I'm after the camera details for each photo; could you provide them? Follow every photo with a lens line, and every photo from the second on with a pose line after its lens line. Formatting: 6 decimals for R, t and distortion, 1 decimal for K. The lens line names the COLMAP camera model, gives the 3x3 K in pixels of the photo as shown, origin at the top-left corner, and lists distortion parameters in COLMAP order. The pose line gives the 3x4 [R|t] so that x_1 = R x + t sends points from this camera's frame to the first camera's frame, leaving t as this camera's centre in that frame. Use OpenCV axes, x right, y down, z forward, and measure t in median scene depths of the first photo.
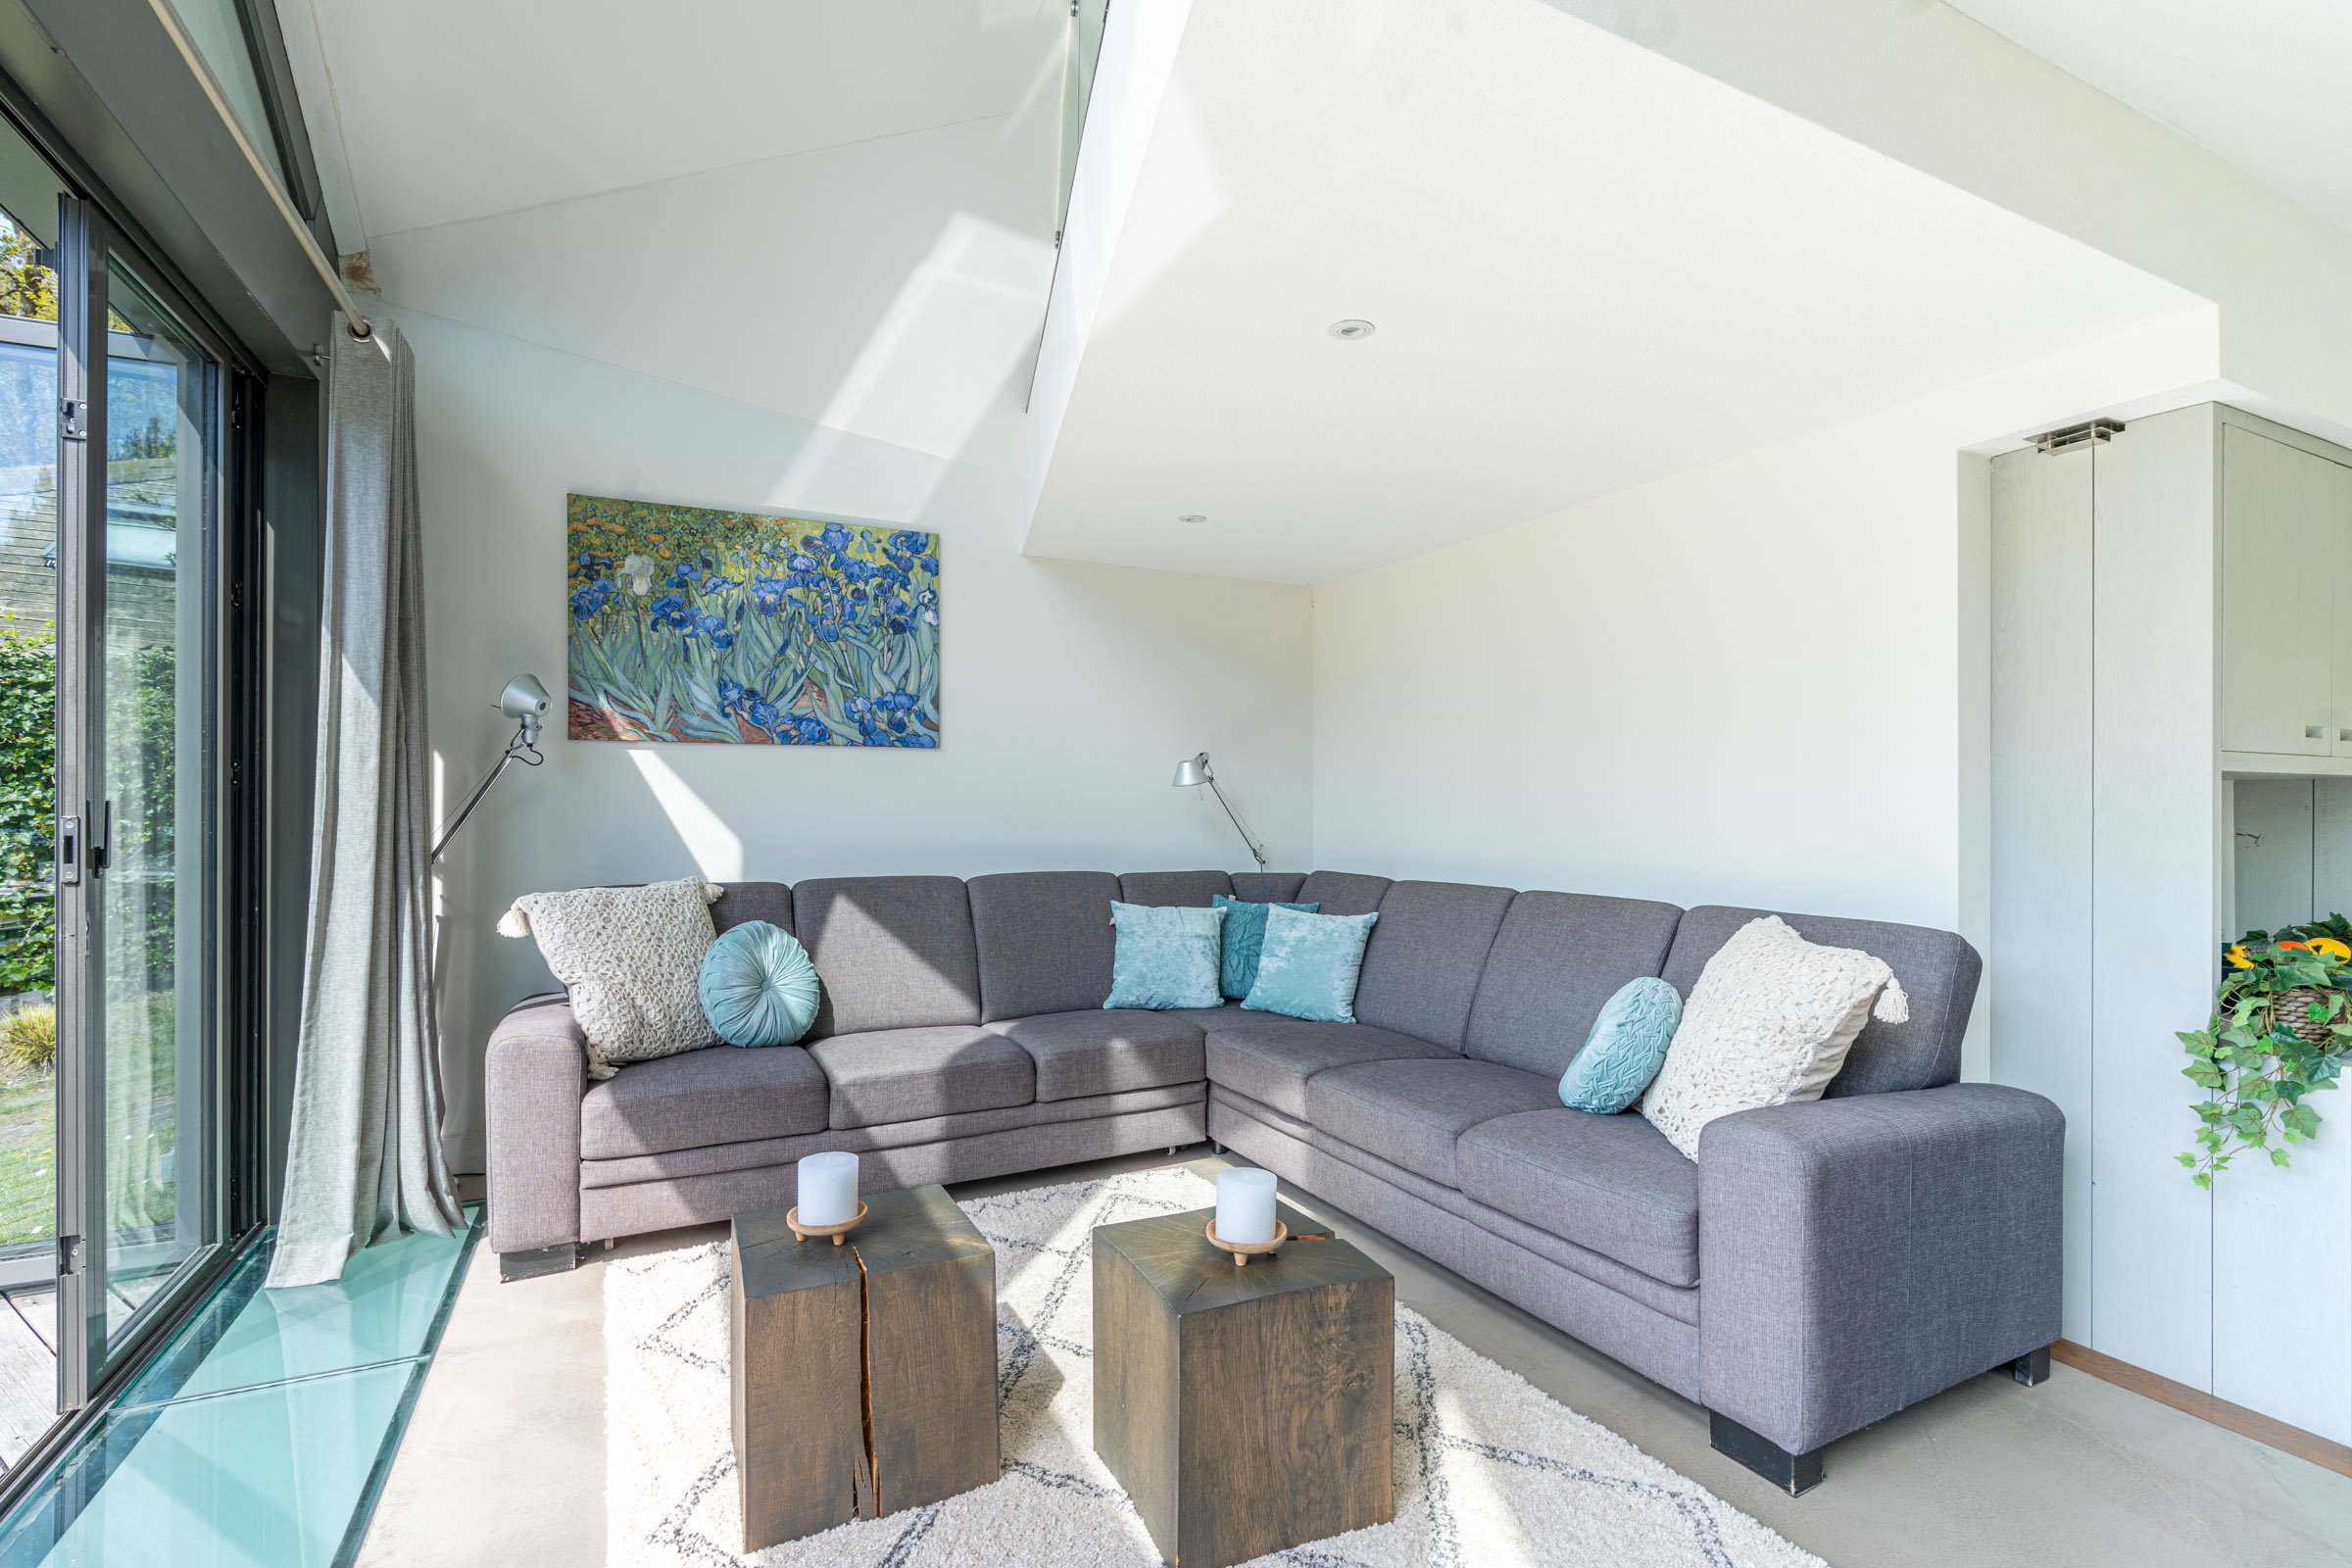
lens RADIAL K [[1090.3, 0, 1178.9], [0, 1090.3, 799.1], [0, 0, 1]] dist [-0.000816, 0.000043]
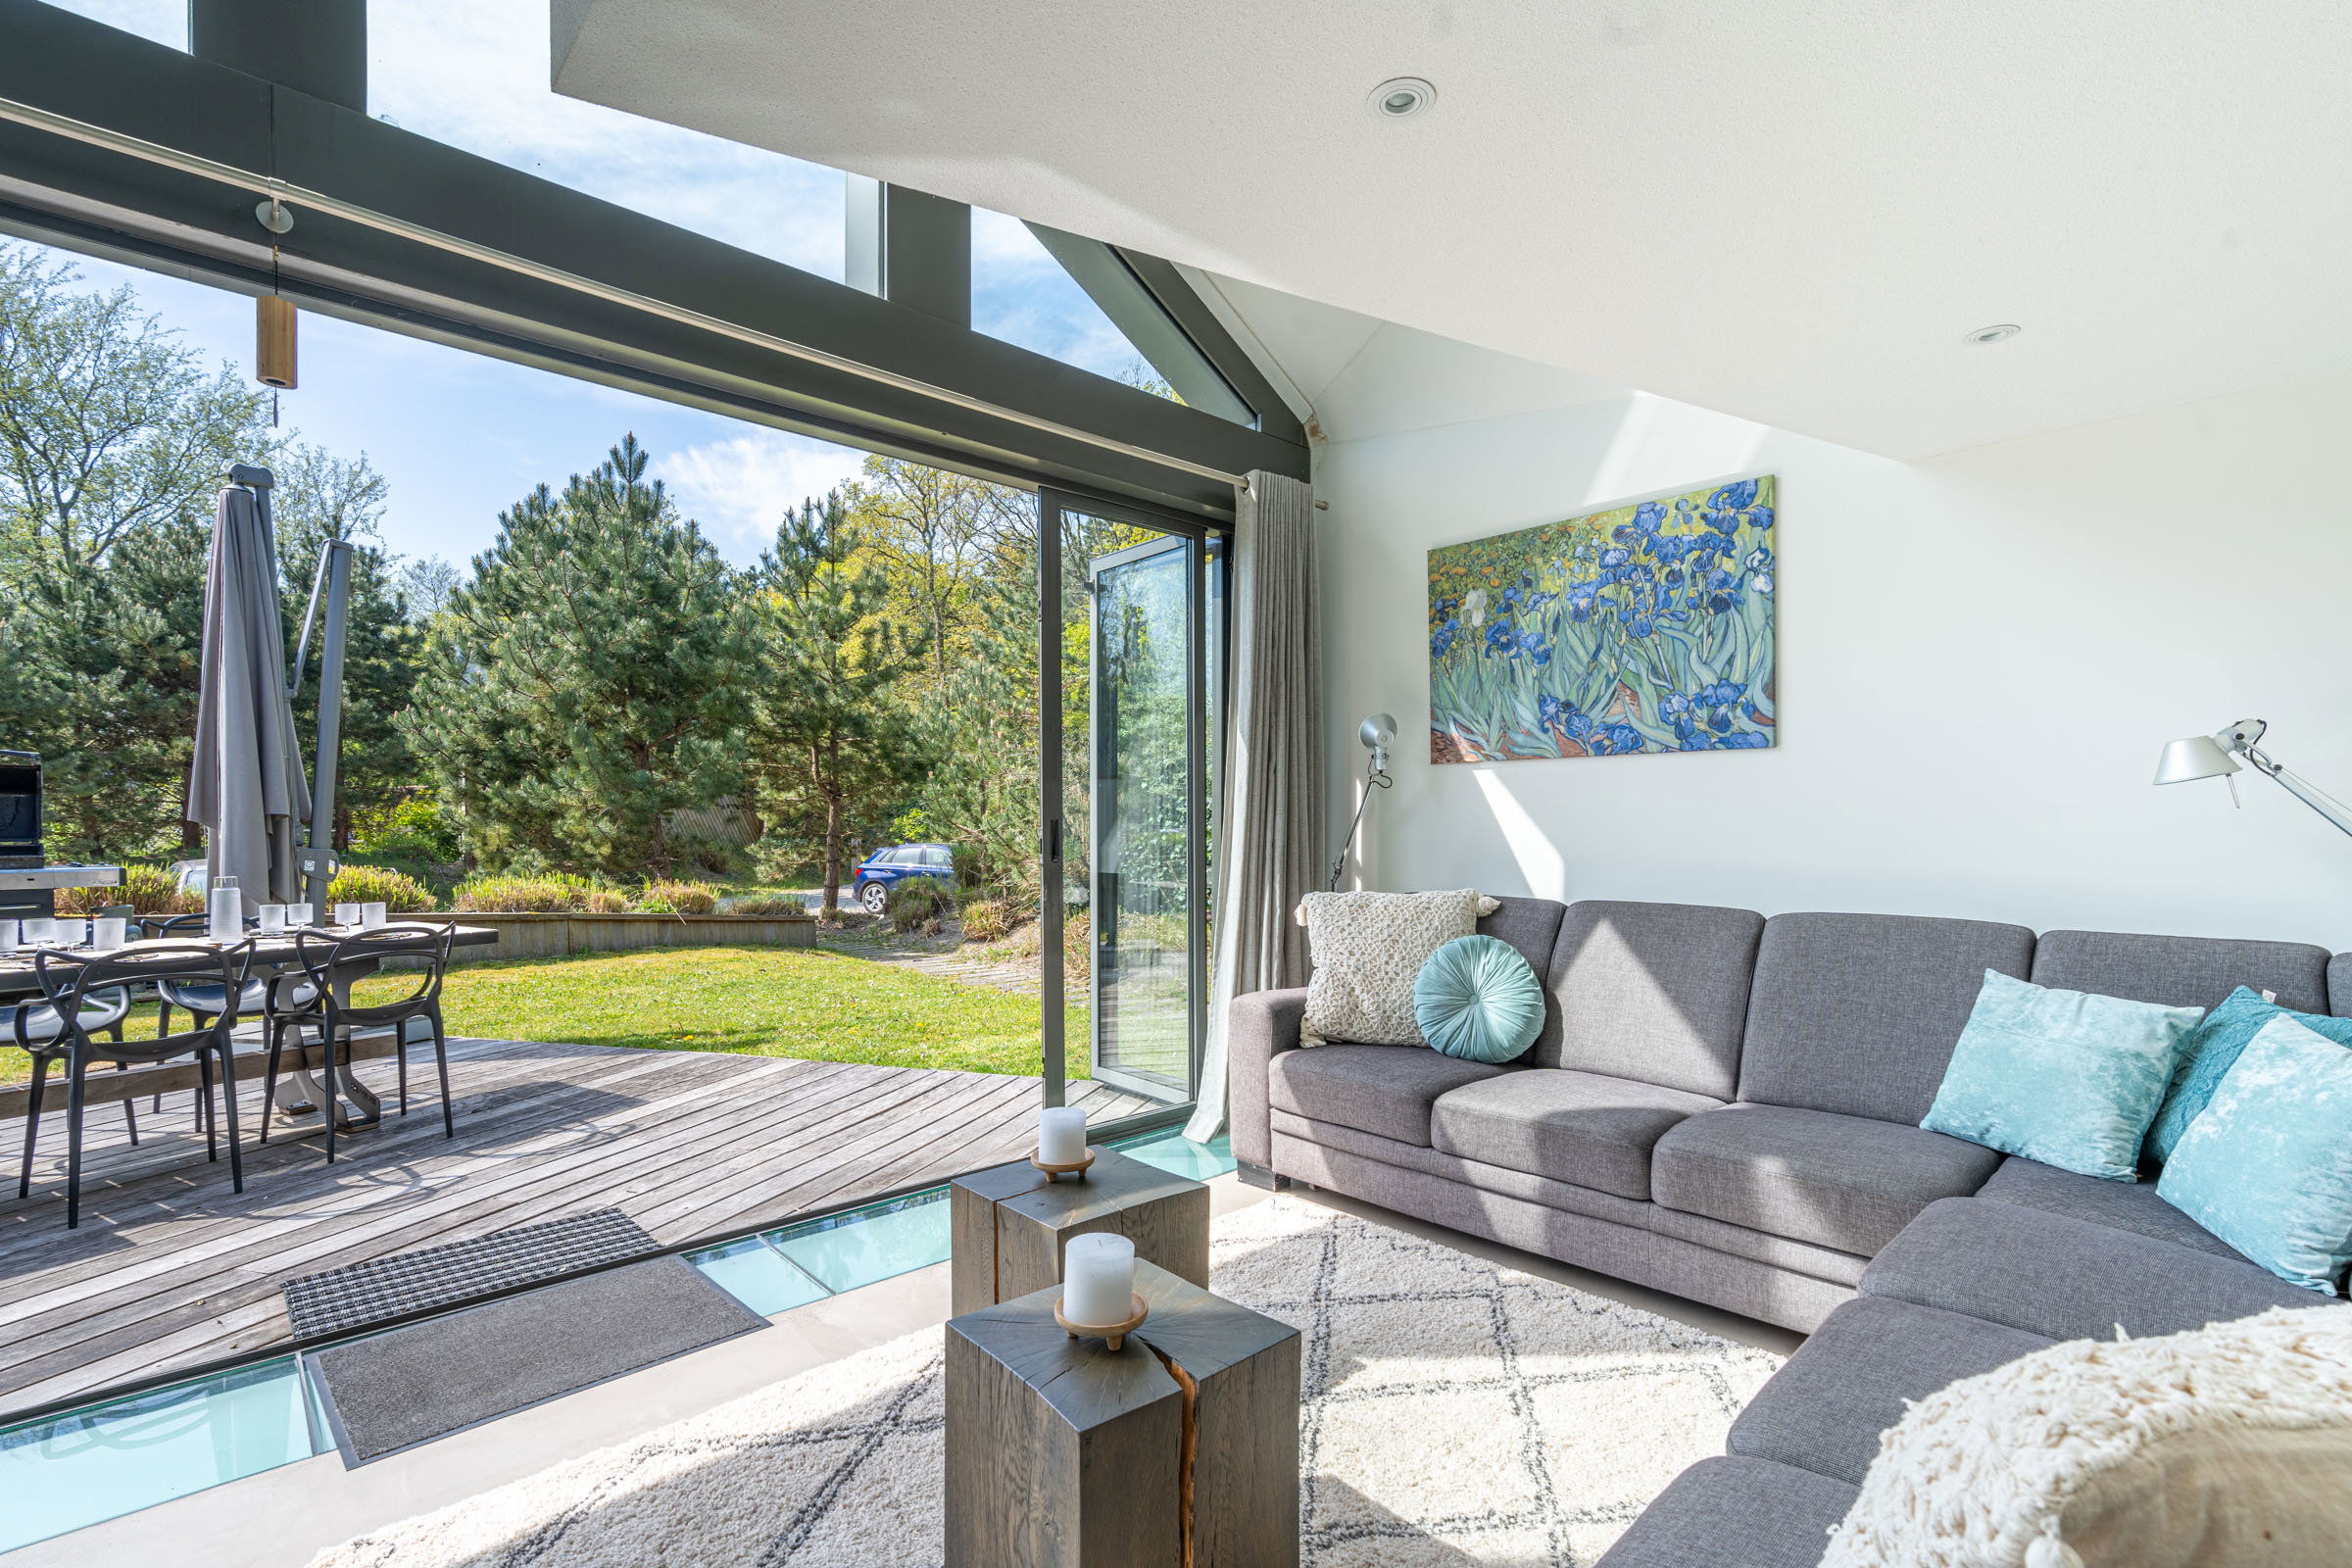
lens RADIAL K [[1091.6, 0, 1184.5], [0, 1091.6, 828.4], [0, 0, 1]] dist [-0.002388, -0.000191]
pose [[0.284732, 0.003000, -0.958603, 0.441341], [0.006579, 0.999965, 0.005083, 0.005180], [0.958585, -0.007754, 0.284702, 0.394596]]
